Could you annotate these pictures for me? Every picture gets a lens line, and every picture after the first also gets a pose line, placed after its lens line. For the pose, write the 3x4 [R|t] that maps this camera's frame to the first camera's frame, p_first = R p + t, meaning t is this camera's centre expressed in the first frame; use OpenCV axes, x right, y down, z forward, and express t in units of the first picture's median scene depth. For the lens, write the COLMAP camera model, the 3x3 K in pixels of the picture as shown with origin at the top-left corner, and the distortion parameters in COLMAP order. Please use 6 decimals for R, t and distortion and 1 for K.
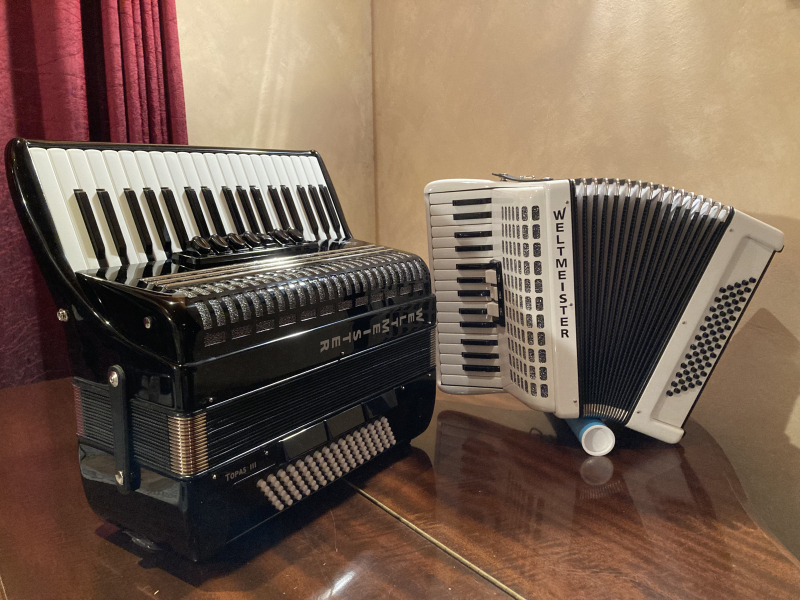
lens RADIAL K [[658.6, 0, 400.5], [0, 658.6, 276.4], [0, 0, 1]] dist [0.060968, -0.111788]
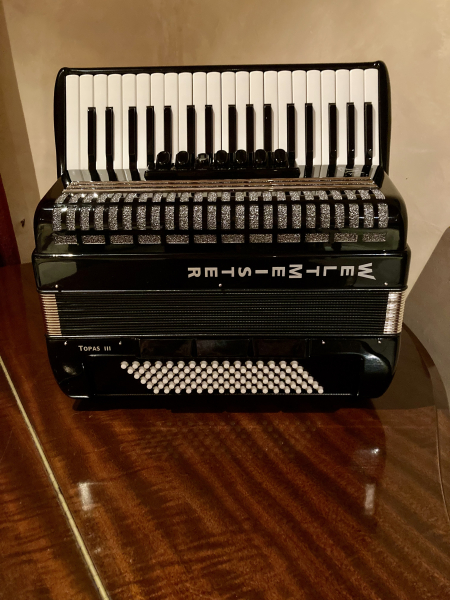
lens RADIAL K [[493.9, 0, 223.8], [0, 493.9, 283.6], [0, 0, 1]] dist [0.060968, -0.111788]
pose [[0.544838, 0.301327, -0.782530, 0.516309], [-0.108782, 0.950717, 0.290351, -0.107304], [0.831455, -0.073069, 0.550766, 0.602459]]
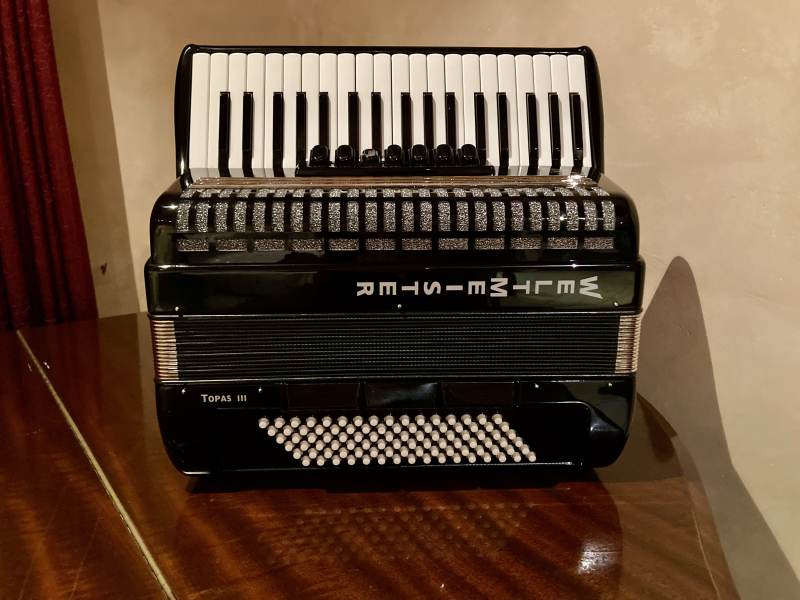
lens RADIAL K [[658.6, 0, 400.5], [0, 658.6, 276.4], [0, 0, 1]] dist [0.060968, -0.111788]
pose [[0.596035, 0.178576, -0.782849, 0.508742], [-0.121125, 0.983796, 0.132193, -0.017137], [0.793770, 0.016031, 0.608007, 0.553538]]
